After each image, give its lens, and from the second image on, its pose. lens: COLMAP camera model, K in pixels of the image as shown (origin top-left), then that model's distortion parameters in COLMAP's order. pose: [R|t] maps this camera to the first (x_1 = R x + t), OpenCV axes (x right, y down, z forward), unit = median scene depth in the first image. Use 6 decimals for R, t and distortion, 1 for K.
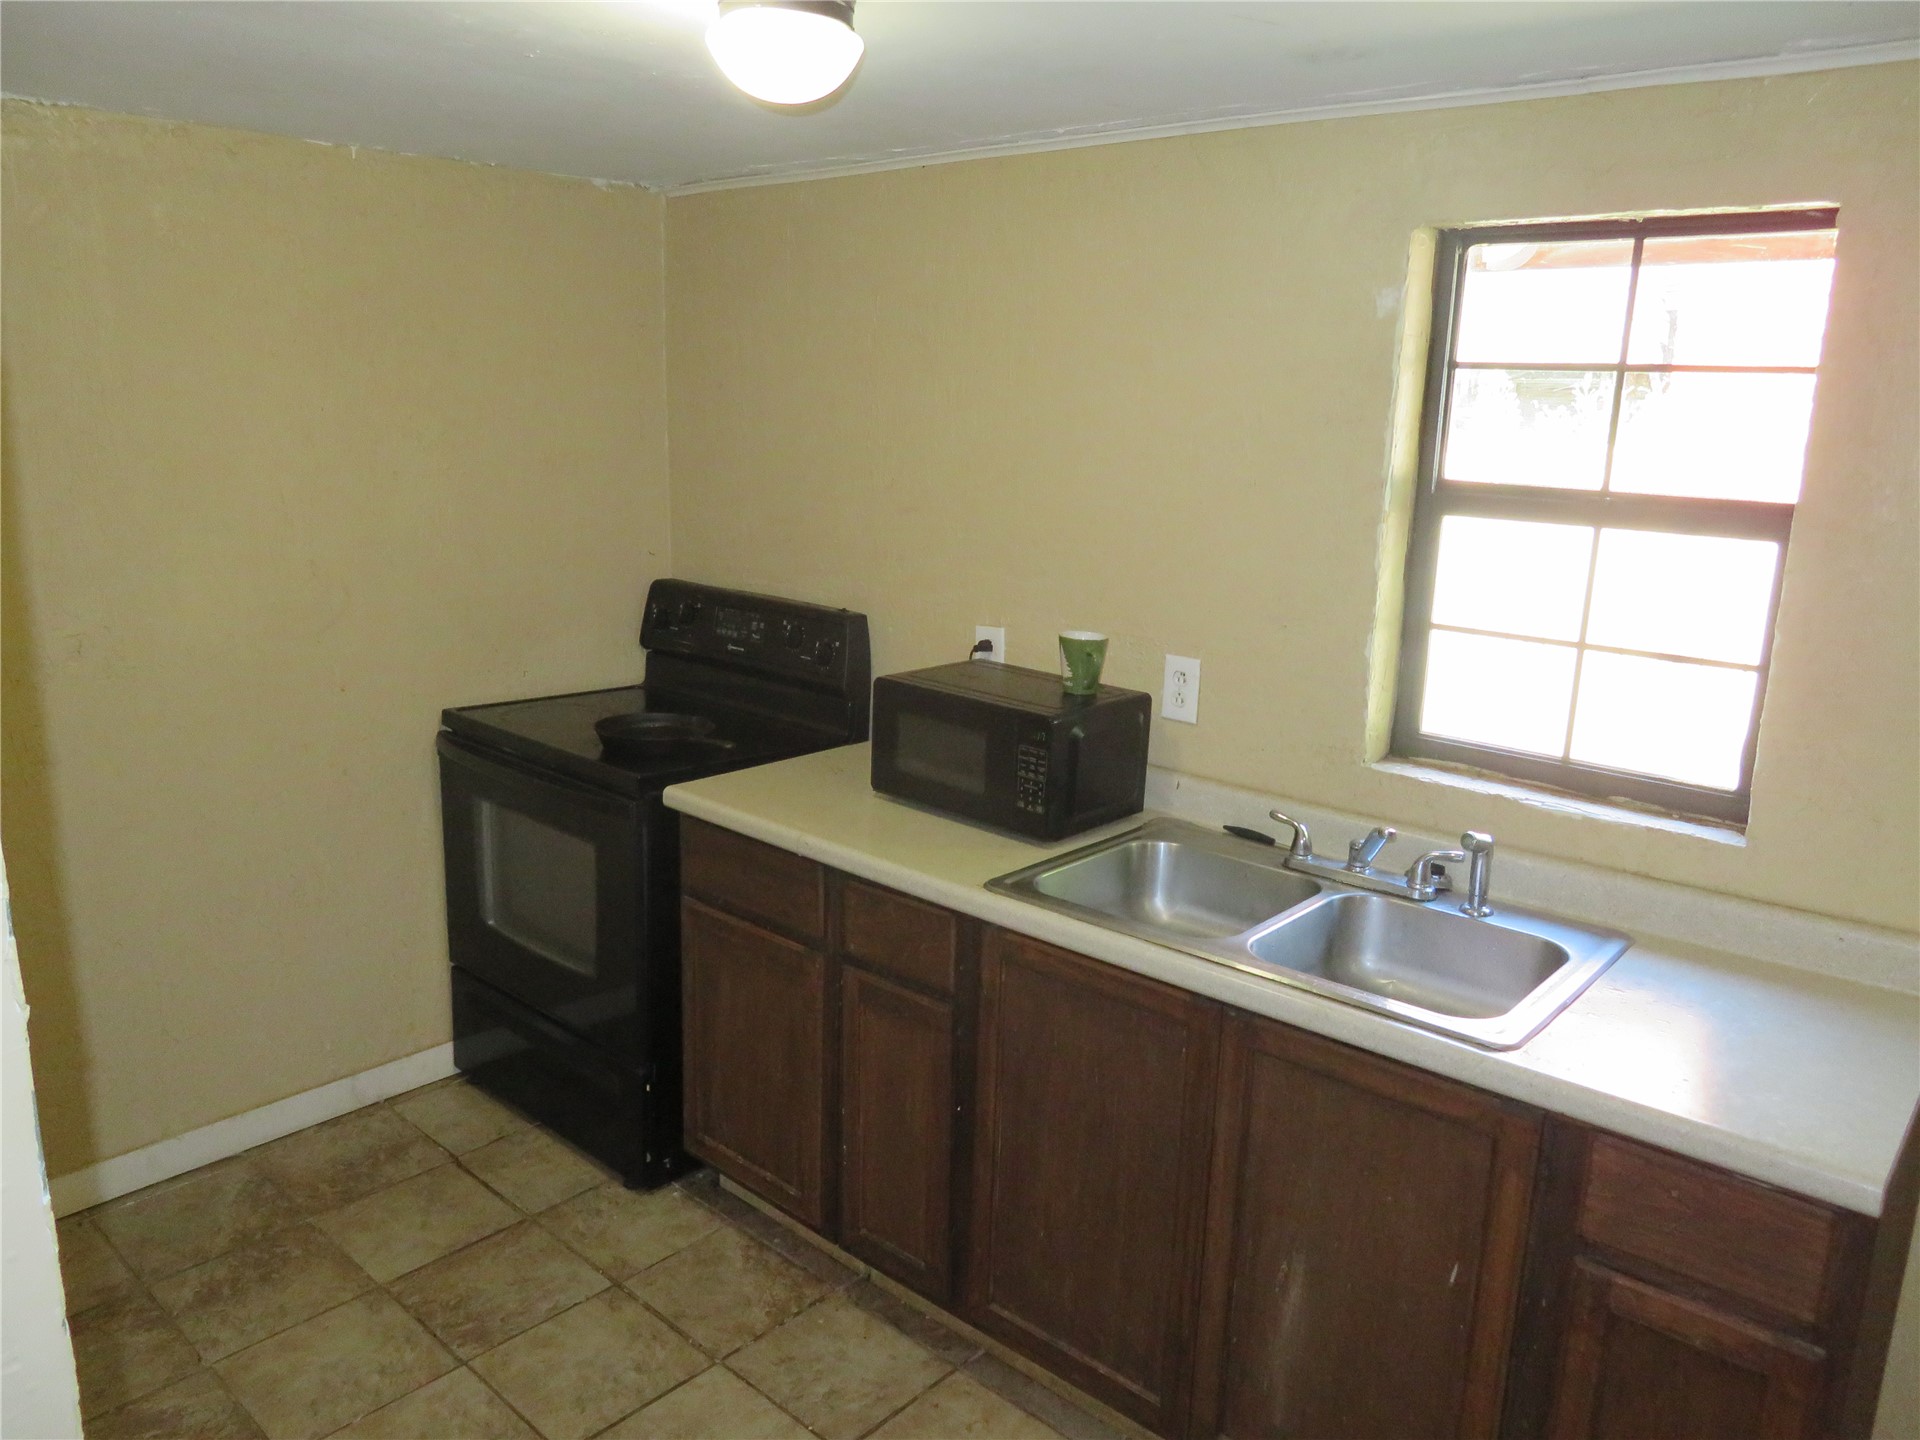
lens RADIAL K [[1374.7, 0, 958.4], [0, 1374.7, 716.0], [0, 0, 1]] dist [-0.003379, -0.005793]
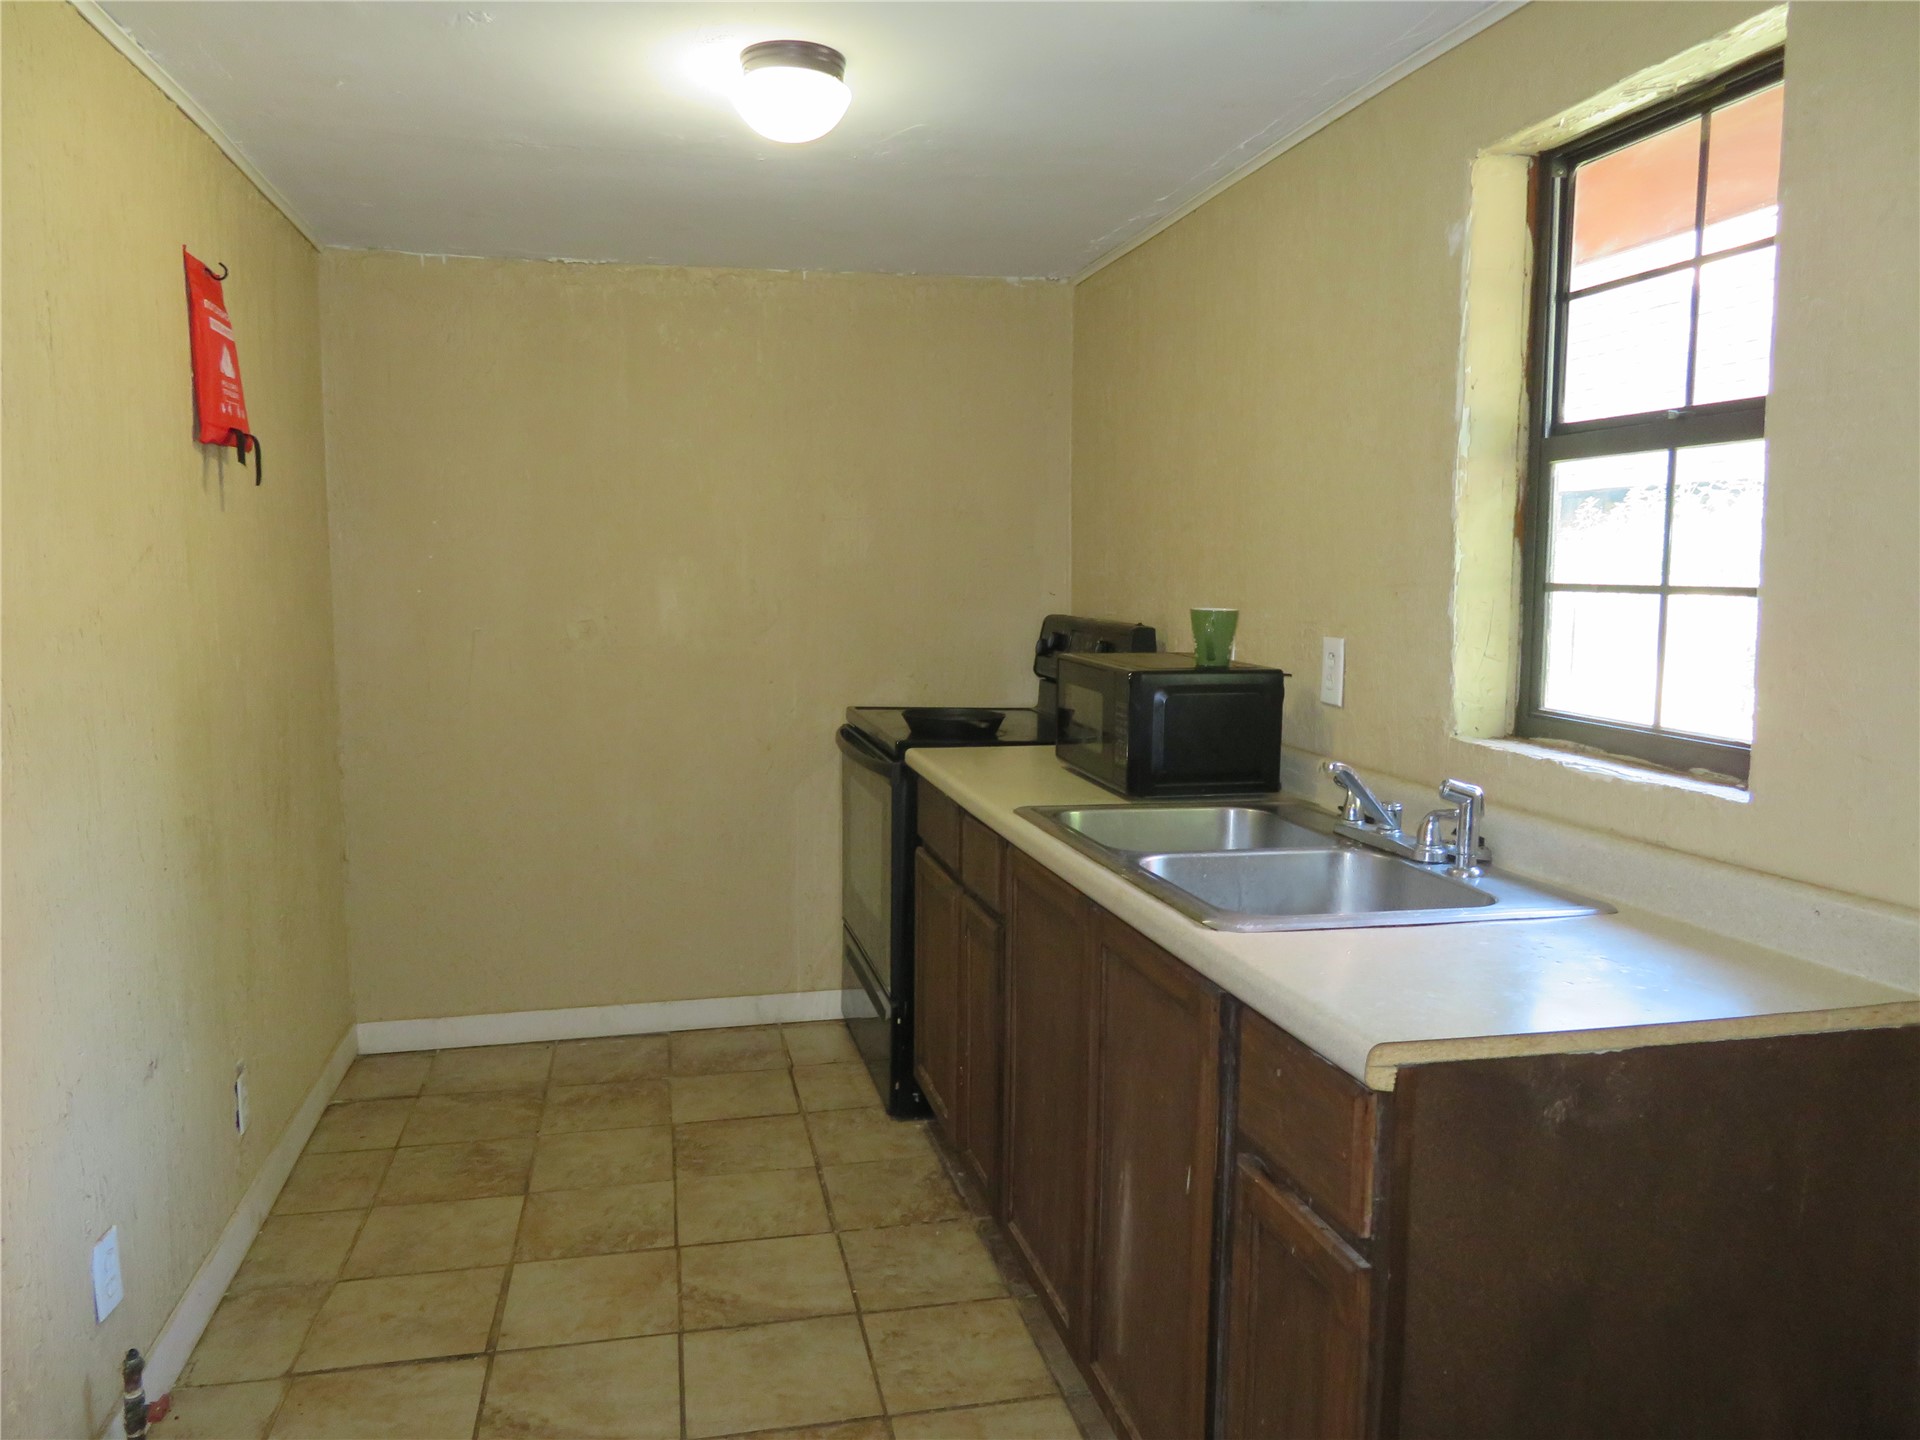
lens RADIAL K [[1374.7, 0, 952.2], [0, 1374.7, 715.6], [0, 0, 1]] dist [-0.003379, -0.005793]
pose [[0.815869, 0.036136, -0.577106, 0.531921], [-0.109261, 0.989700, -0.092494, 0.137524], [0.567820, 0.138519, 0.811414, 0.068722]]
